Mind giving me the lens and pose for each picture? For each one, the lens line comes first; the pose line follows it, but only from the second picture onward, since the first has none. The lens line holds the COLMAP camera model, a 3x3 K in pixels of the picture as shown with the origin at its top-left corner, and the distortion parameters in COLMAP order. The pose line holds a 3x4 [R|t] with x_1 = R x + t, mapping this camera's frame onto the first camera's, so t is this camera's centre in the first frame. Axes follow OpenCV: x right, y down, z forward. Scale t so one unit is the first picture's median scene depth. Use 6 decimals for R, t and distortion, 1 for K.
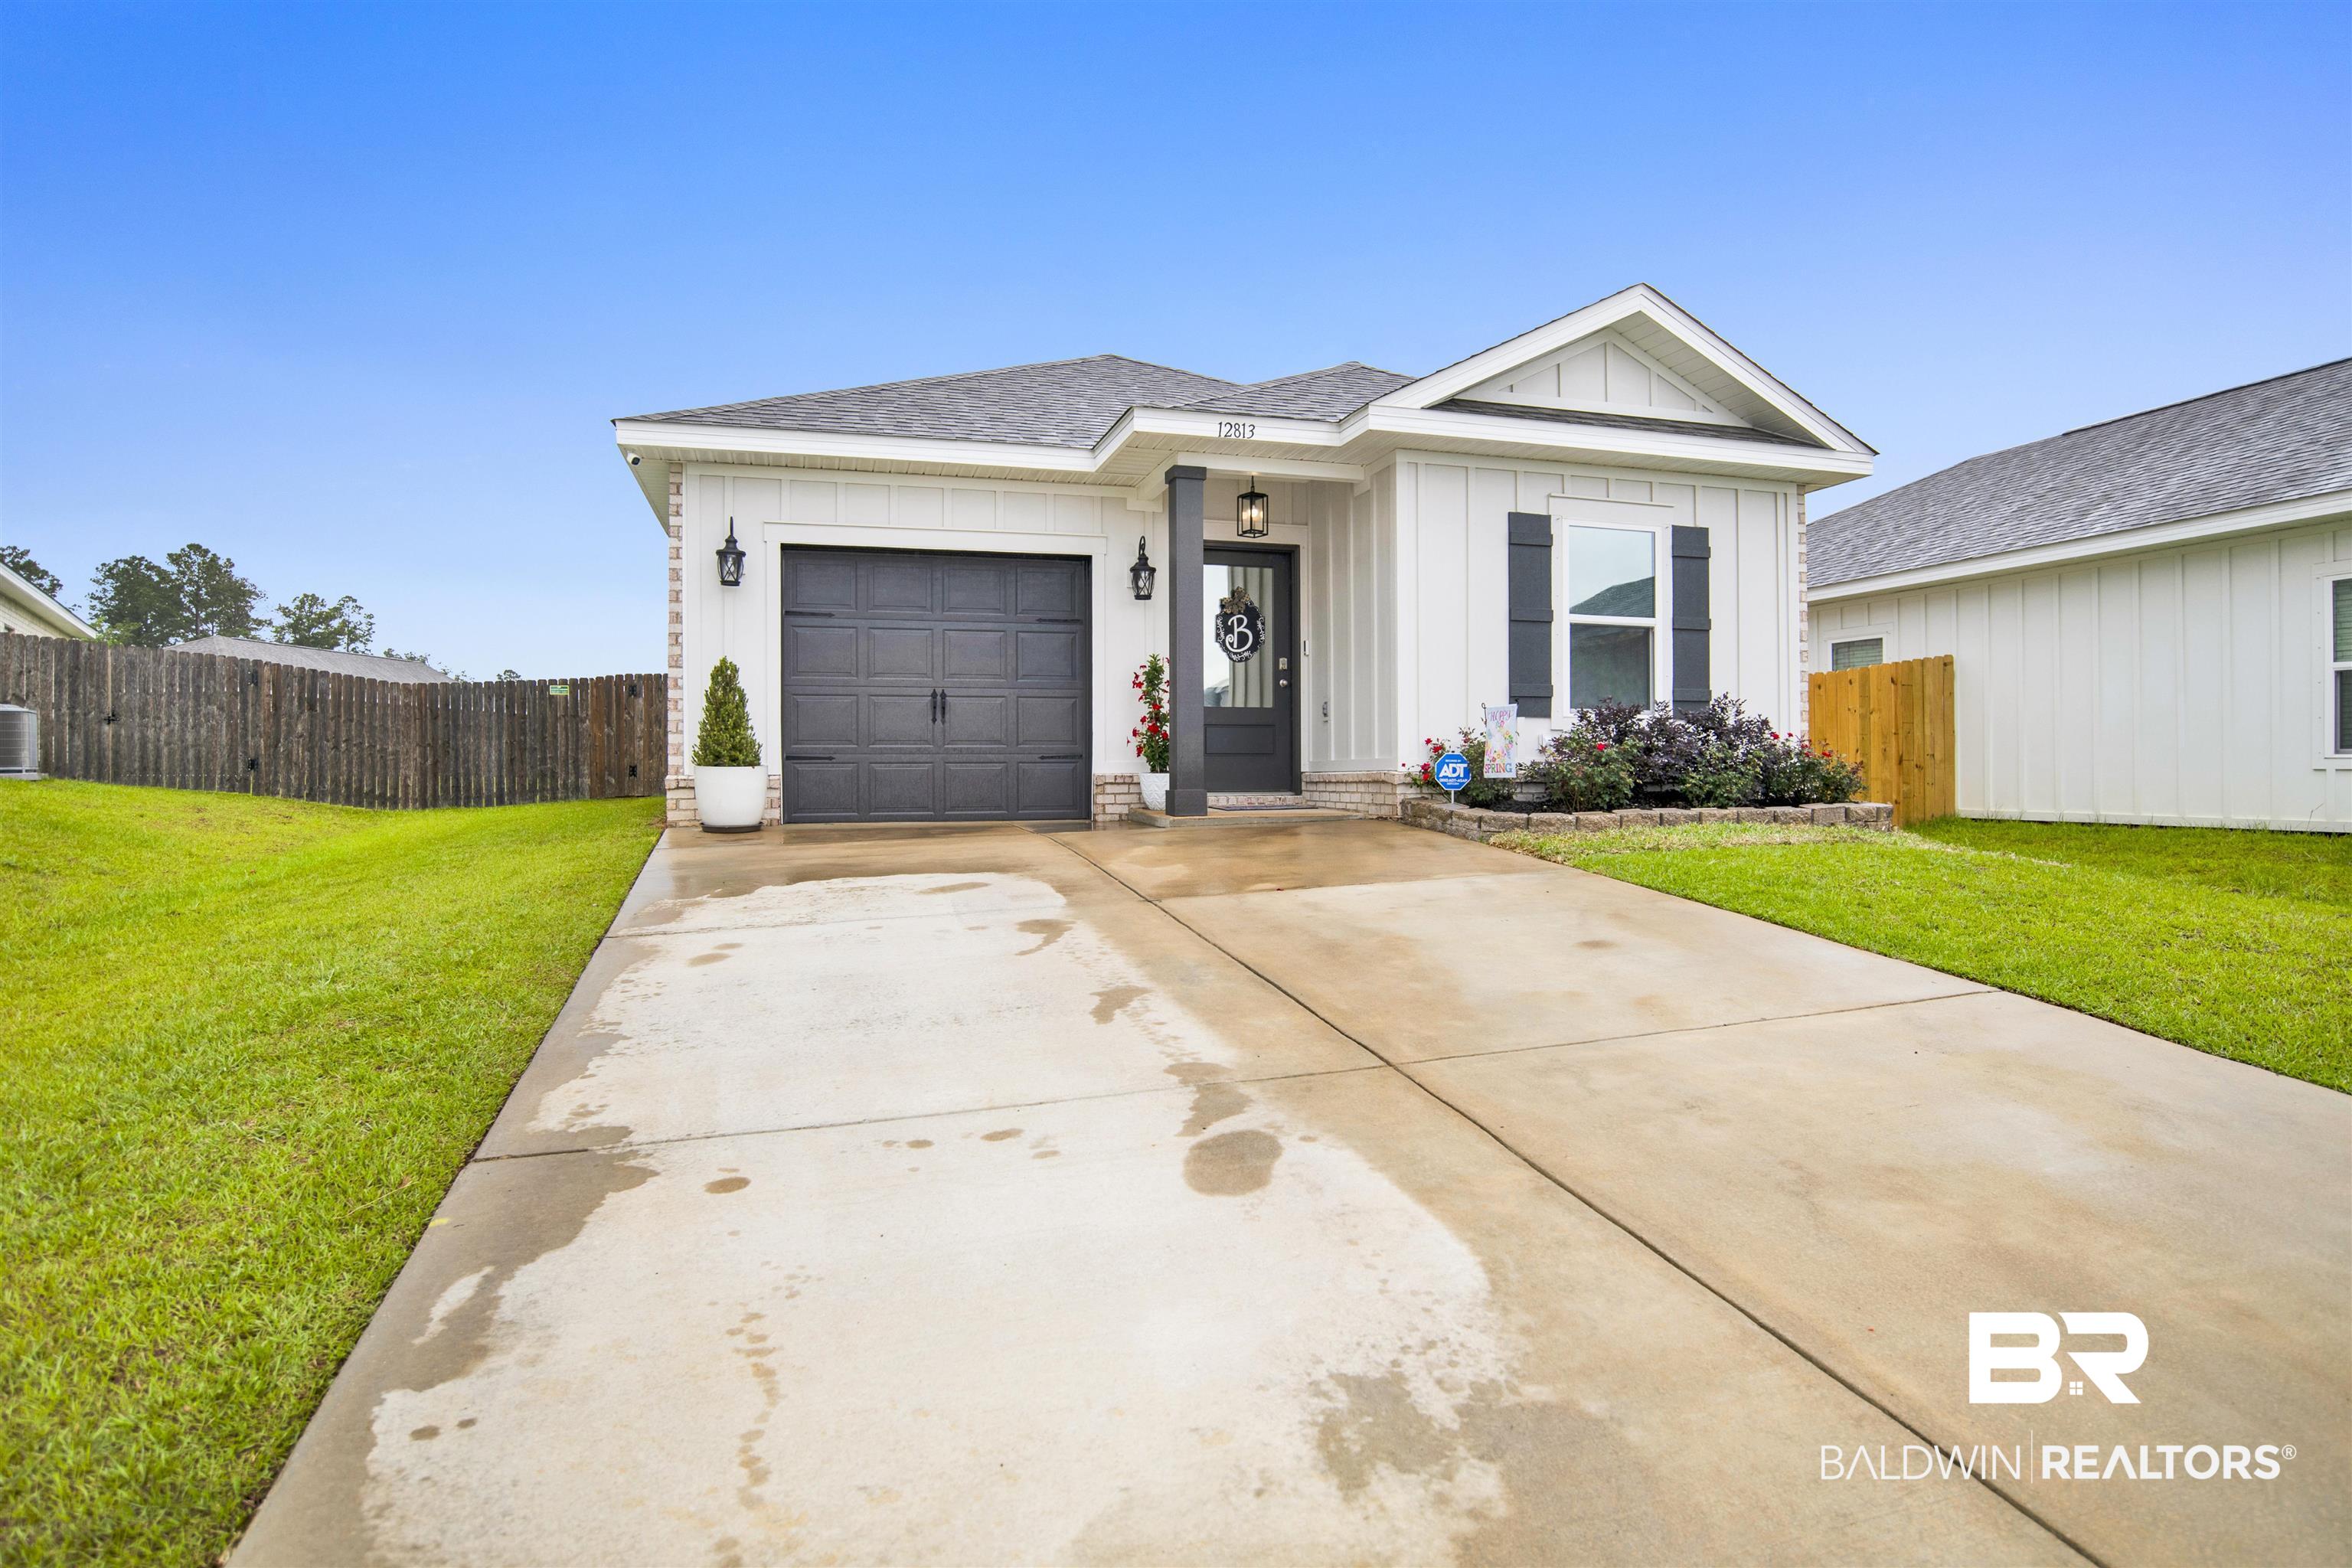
lens RADIAL K [[1293.5, 0, 1172.8], [0, 1293.5, 773.5], [0, 0, 1]] dist [-0.053943, 0.002429]
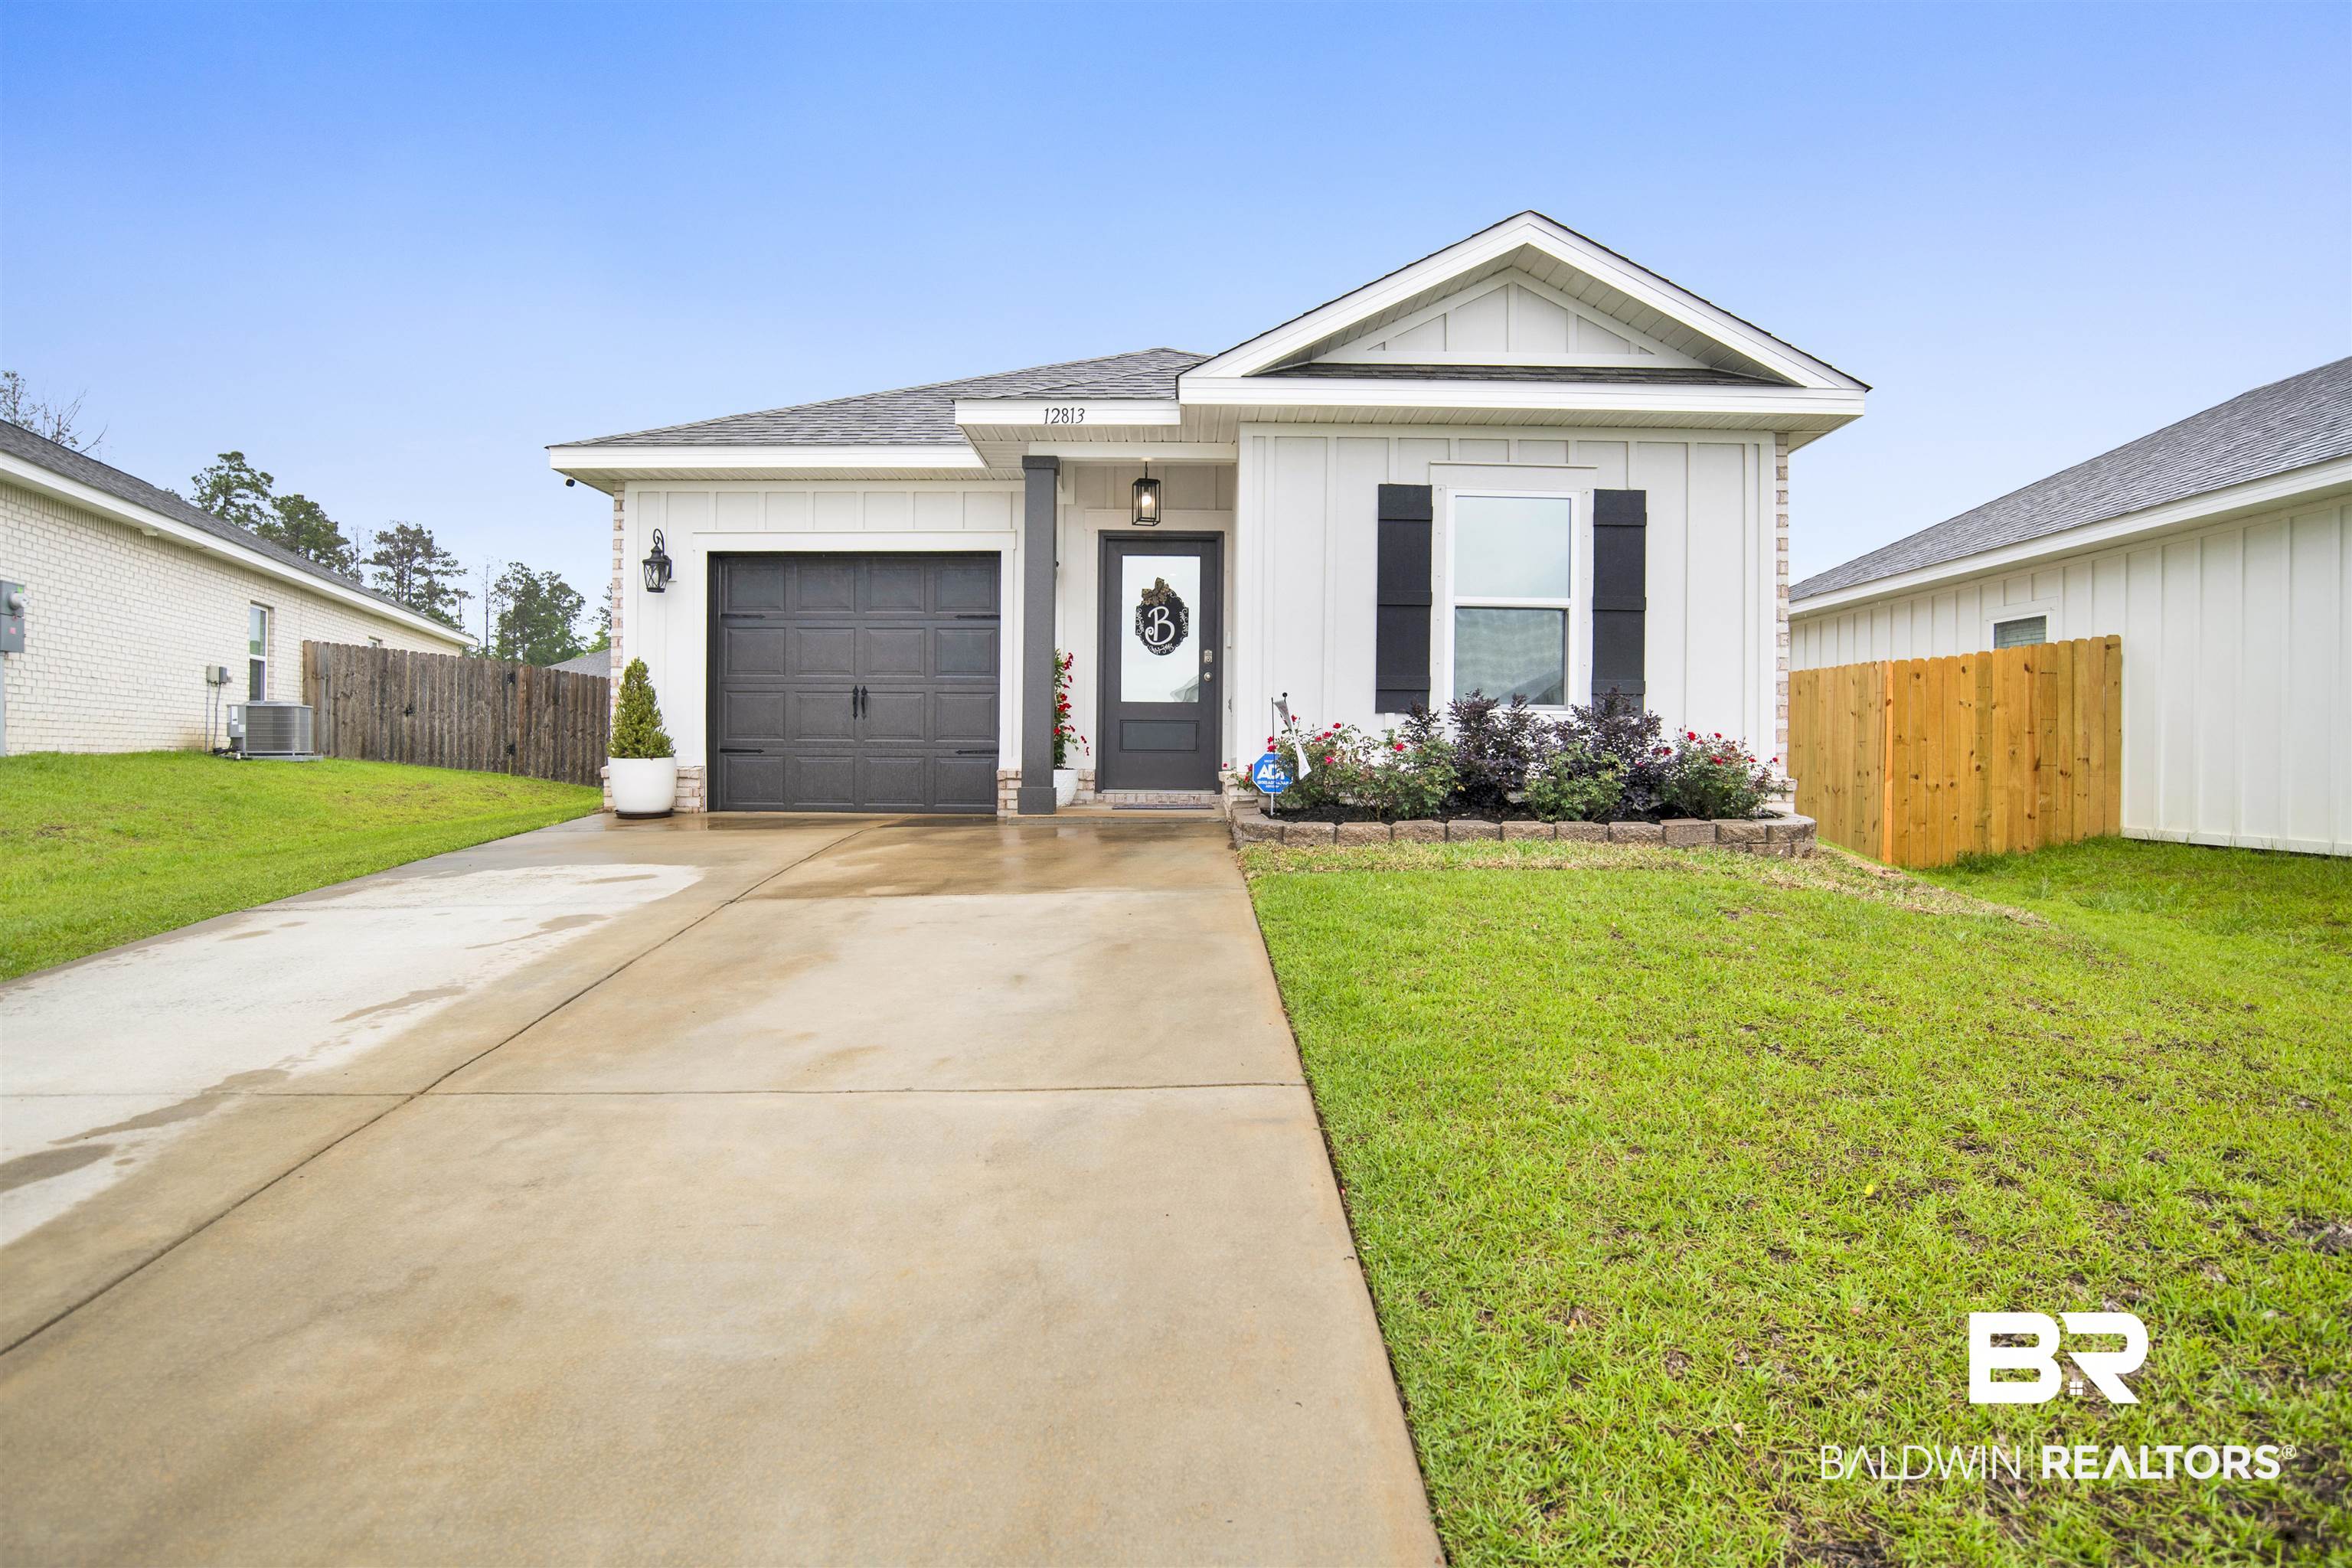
lens RADIAL K [[1239.6, 0, 1172.5], [0, 1239.6, 776.0], [0, 0, 1]] dist [-0.063812, 0.017667]
pose [[0.954137, 0.016162, -0.298935, 0.356817], [-0.012847, 0.999832, 0.013050, -0.008586], [0.299095, -0.008611, 0.954184, 0.124479]]
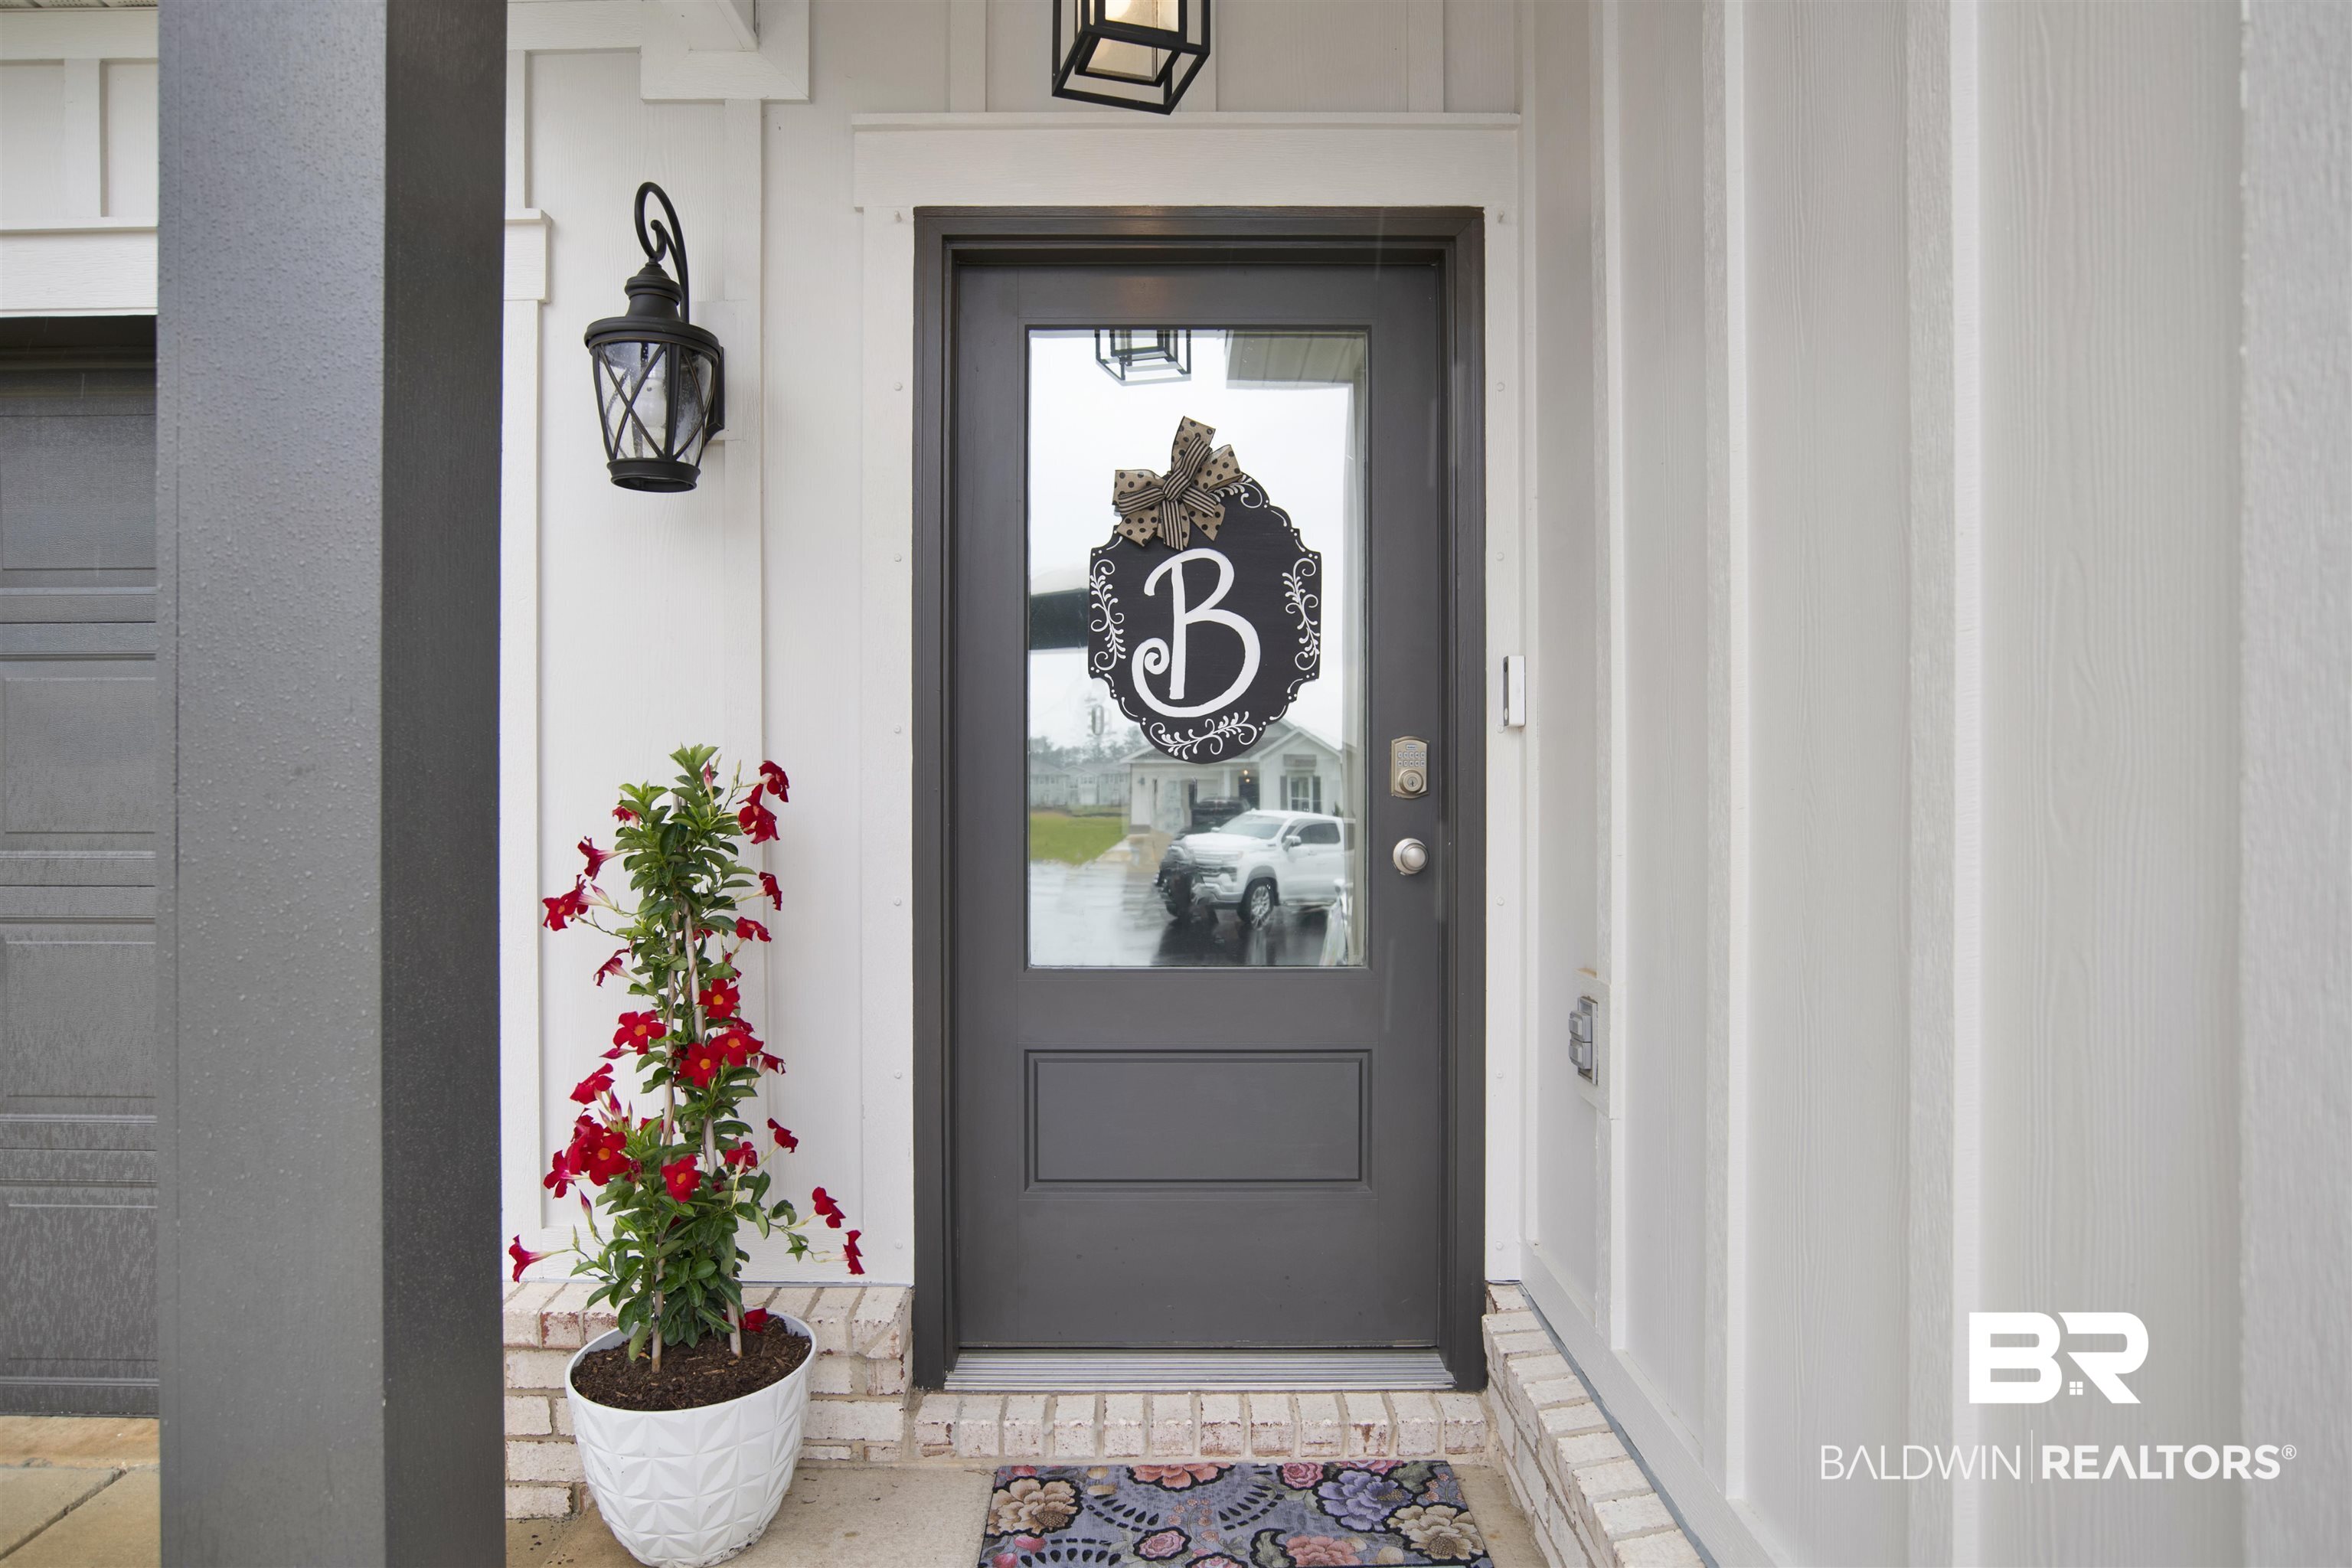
lens RADIAL K [[1434.2, 0, 1179.7], [0, 1434.2, 802.0], [0, 0, 1]] dist [-0.056275, 0.017543]
pose [[0.956599, 0.000758, -0.291408, 0.126036], [-0.000981, 0.999999, -0.000621, -0.083616], [0.291407, 0.000880, 0.956599, 0.806770]]
